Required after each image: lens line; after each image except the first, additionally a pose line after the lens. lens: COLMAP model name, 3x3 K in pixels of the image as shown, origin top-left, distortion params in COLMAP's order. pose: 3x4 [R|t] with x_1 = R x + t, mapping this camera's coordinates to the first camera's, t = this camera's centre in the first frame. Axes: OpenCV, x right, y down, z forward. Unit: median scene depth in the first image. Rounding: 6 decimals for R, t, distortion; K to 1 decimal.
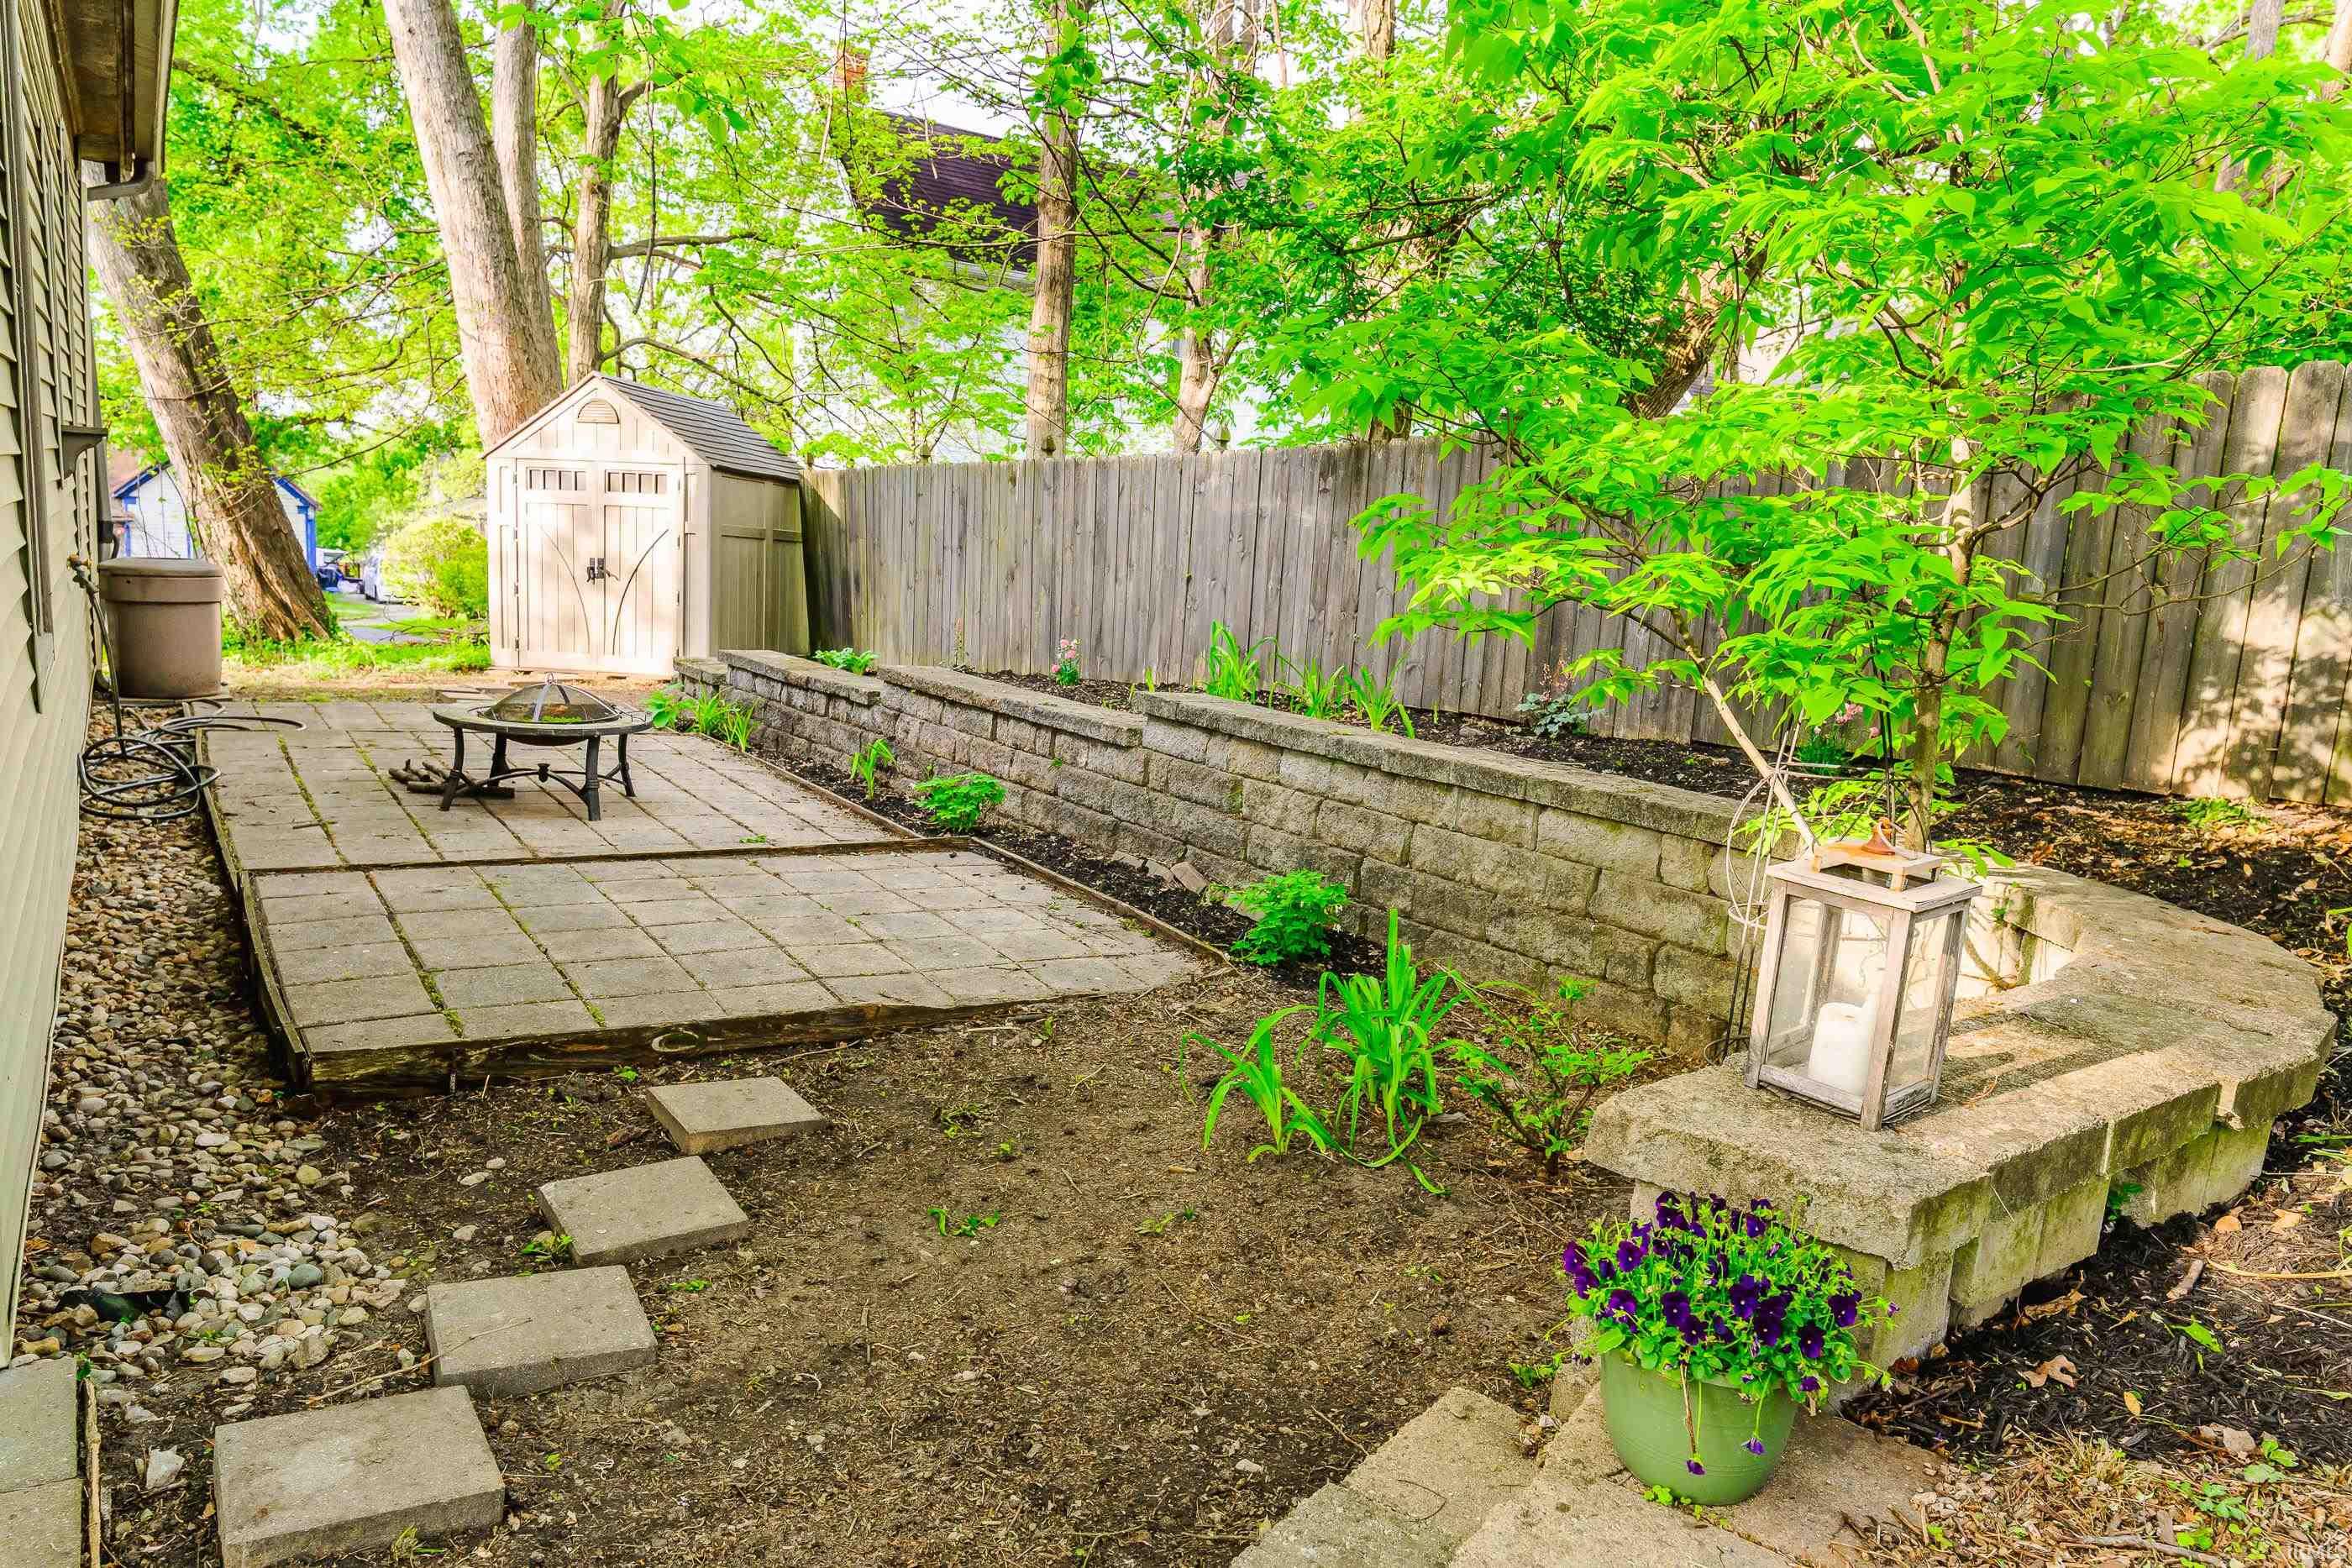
lens RADIAL K [[1587.8, 0, 1213.9], [0, 1587.8, 790.3], [0, 0, 1]] dist [0.030699, 0.000198]
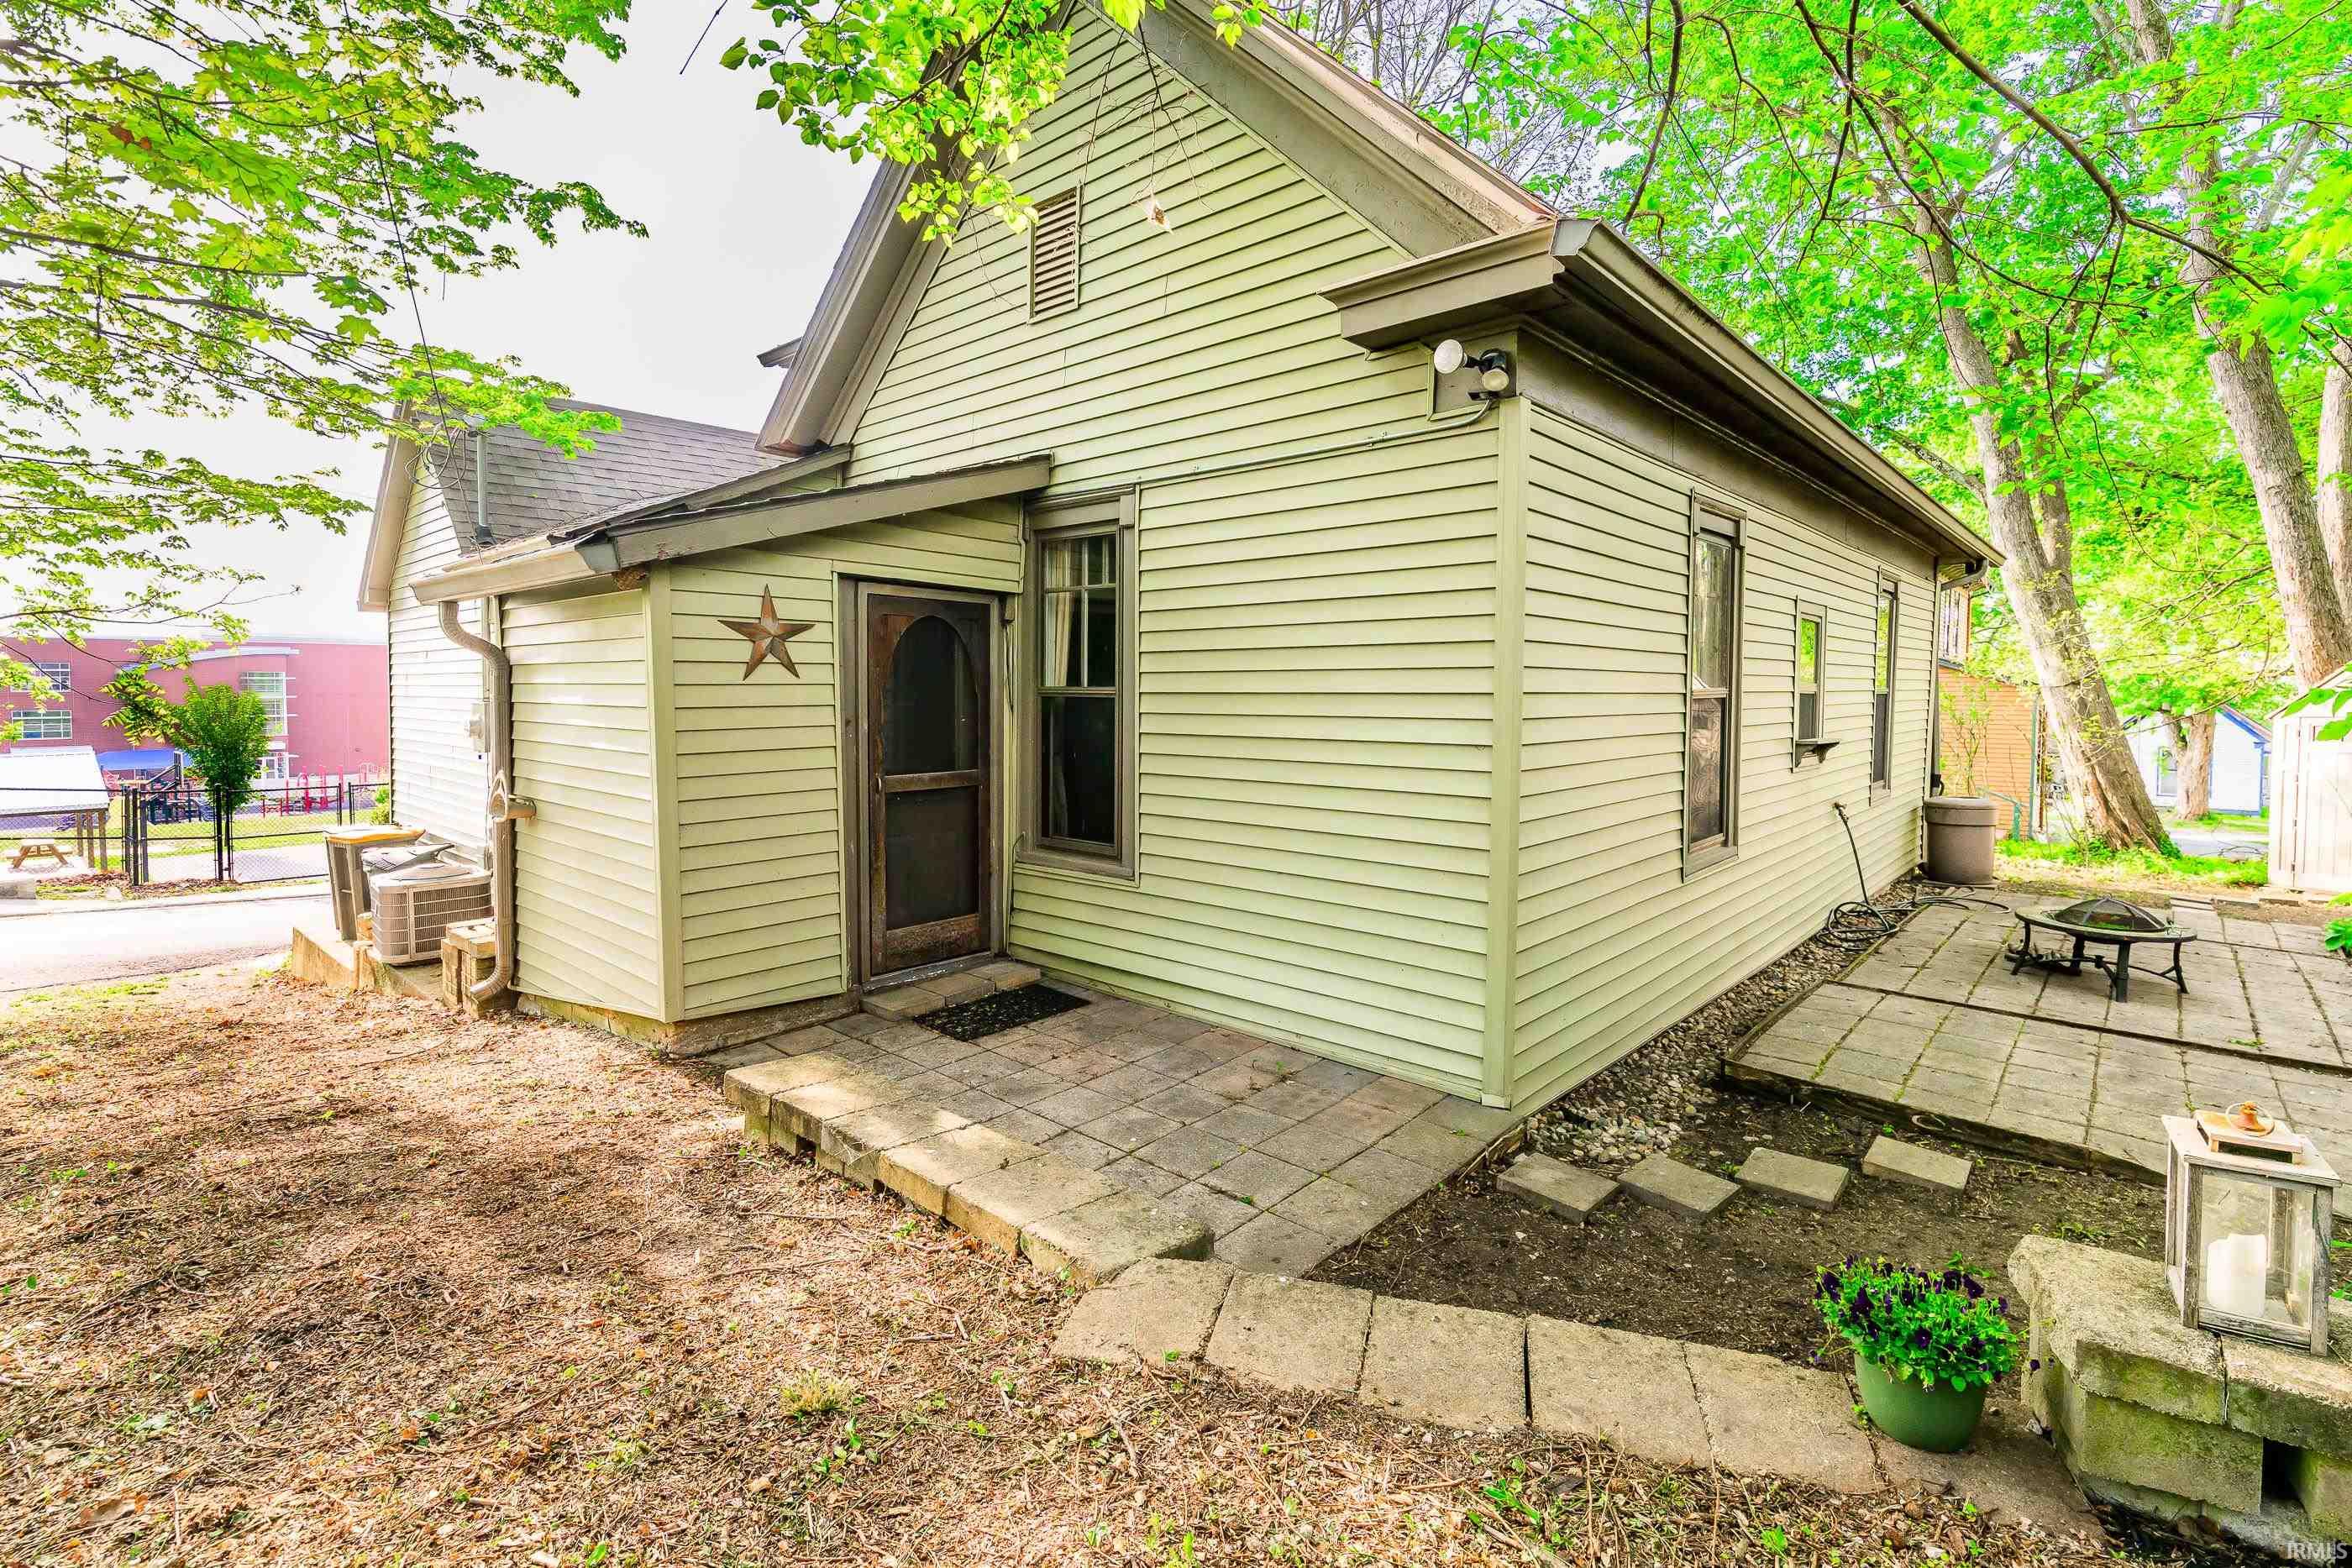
lens RADIAL K [[1060.1, 0, 1171.4], [0, 1060.1, 731.8], [0, 0, 1]] dist [-0.002281, -0.000864]
pose [[0.232321, -0.034602, -0.972024, 0.412785], [-0.145988, 0.986805, -0.070020, -0.036058], [0.961621, 0.158171, 0.224204, -0.038970]]
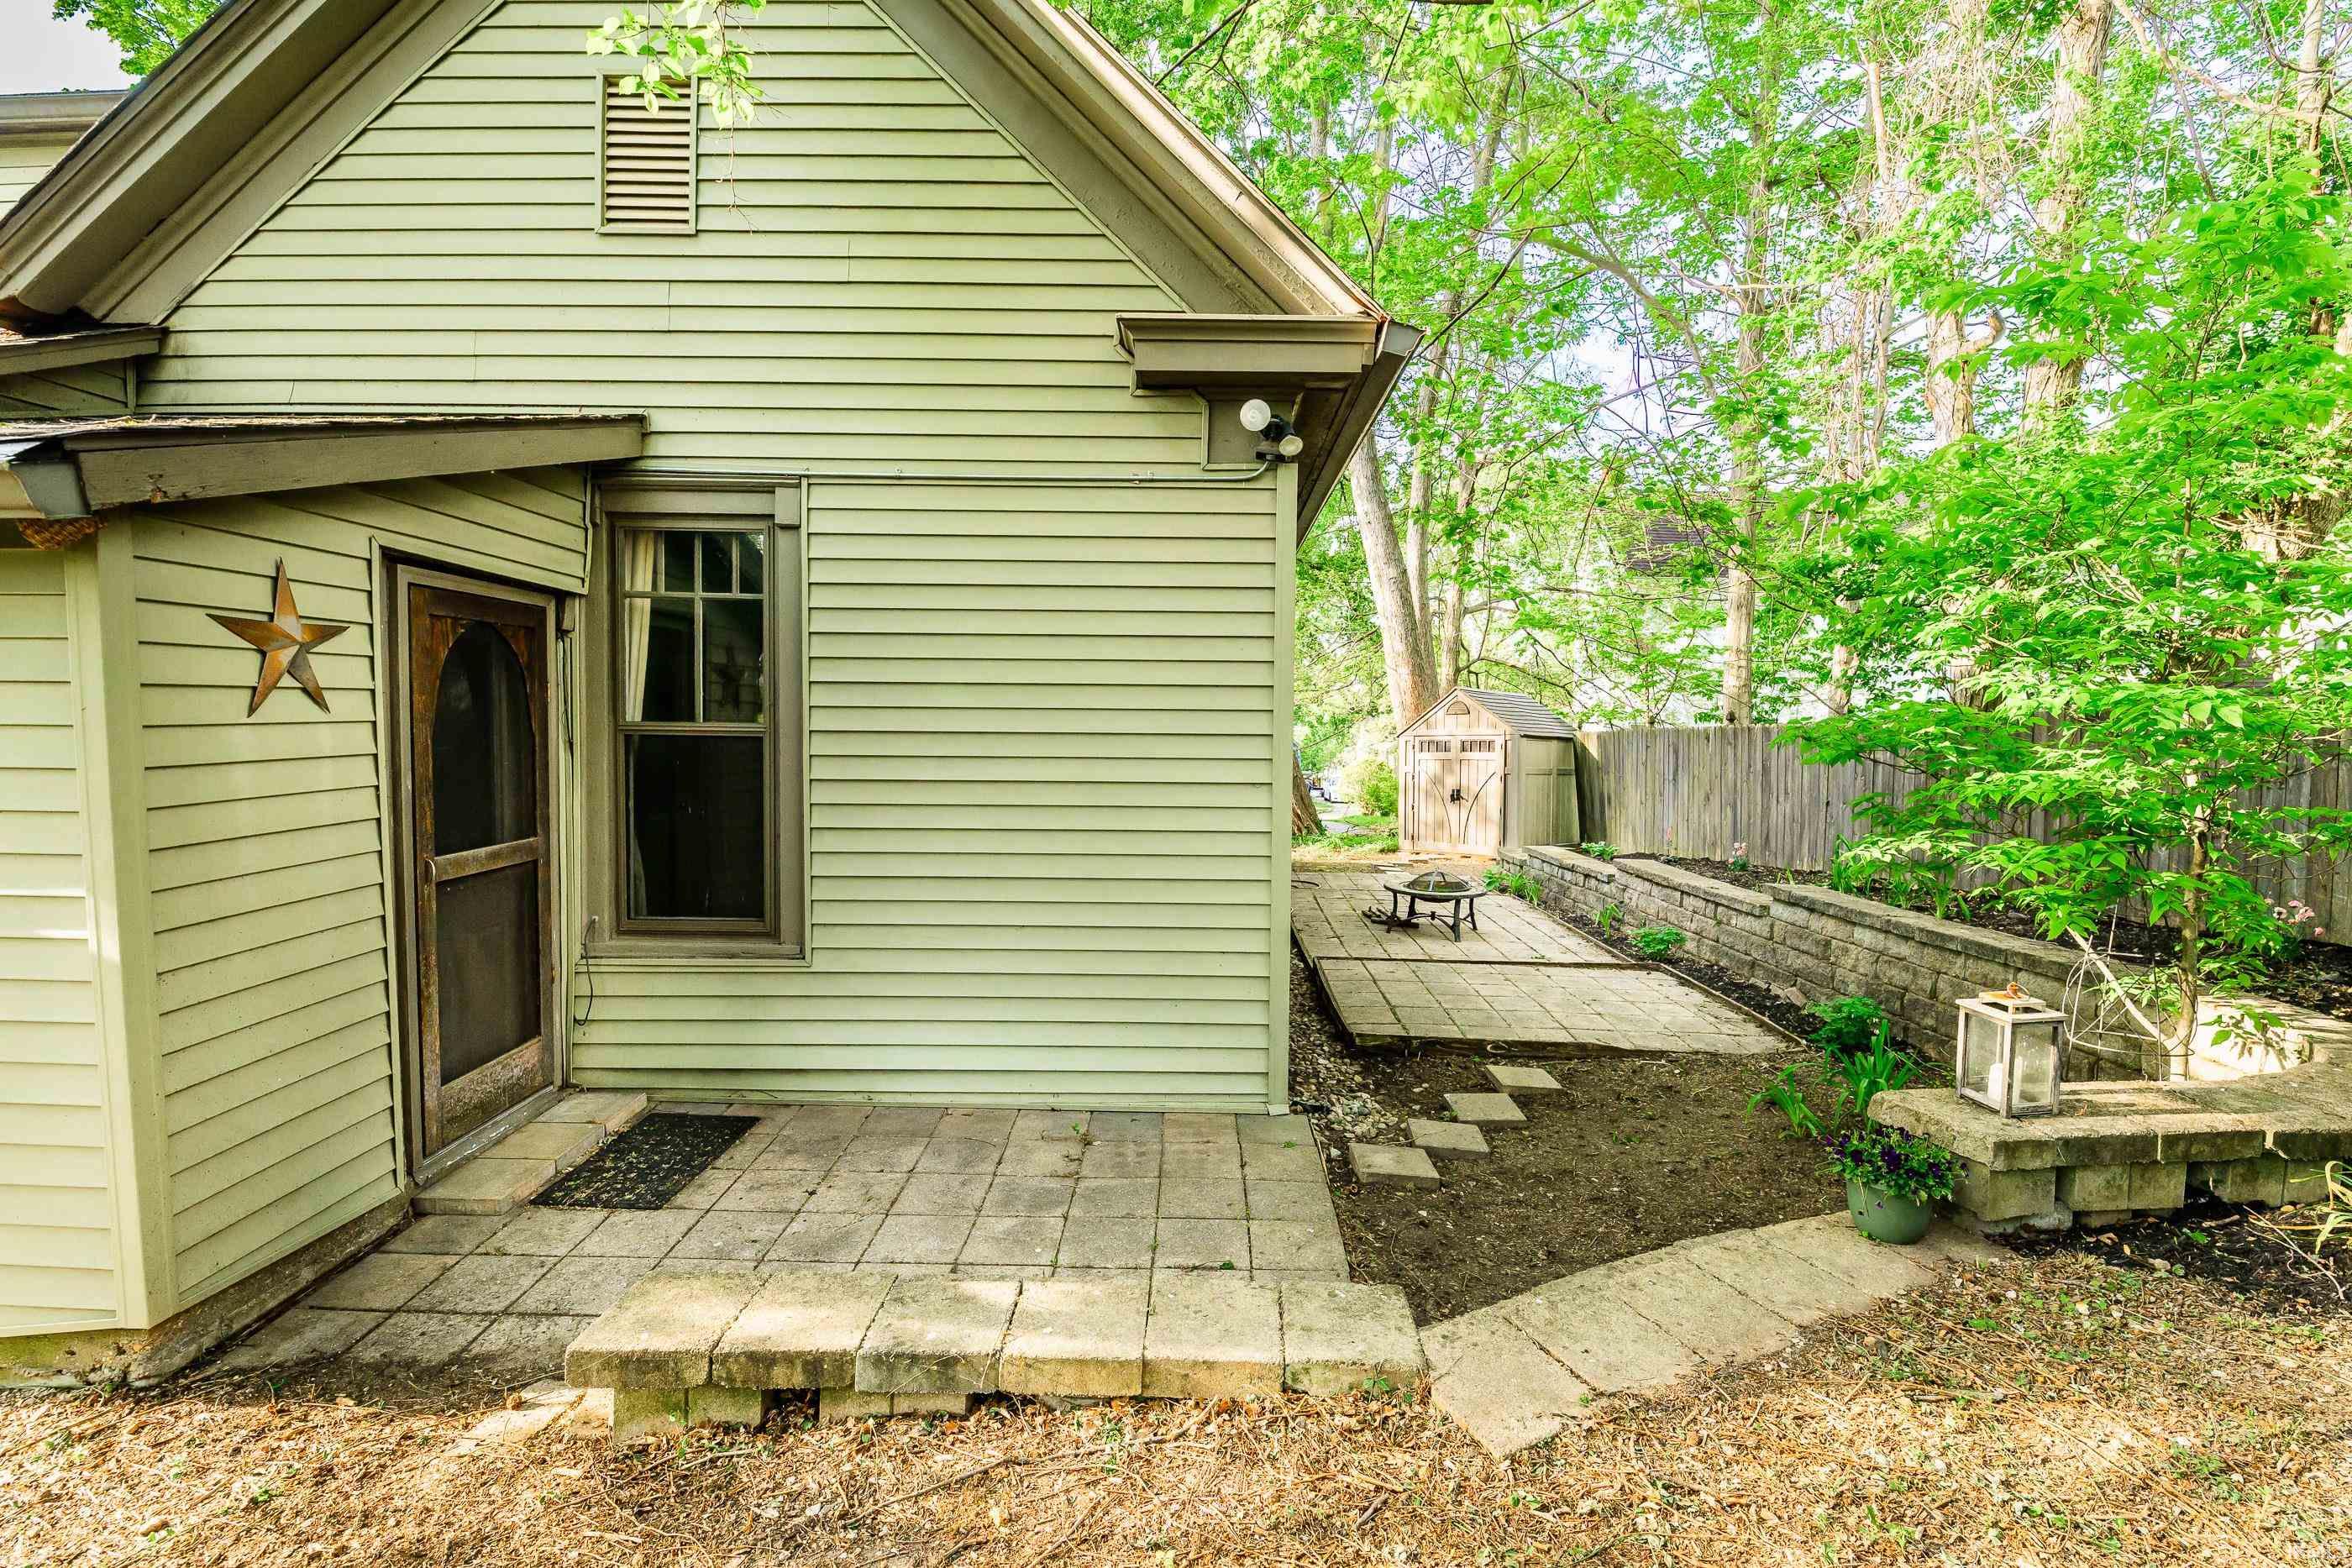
lens RADIAL K [[1065.3, 0, 1185.1], [0, 1065.3, 771.0], [0, 0, 1]] dist [-0.000985, -0.008318]
pose [[0.819252, -0.034391, -0.572401, 0.126532], [-0.044852, 0.991299, -0.123754, -0.016351], [0.571676, 0.127059, 0.810581, -0.375978]]
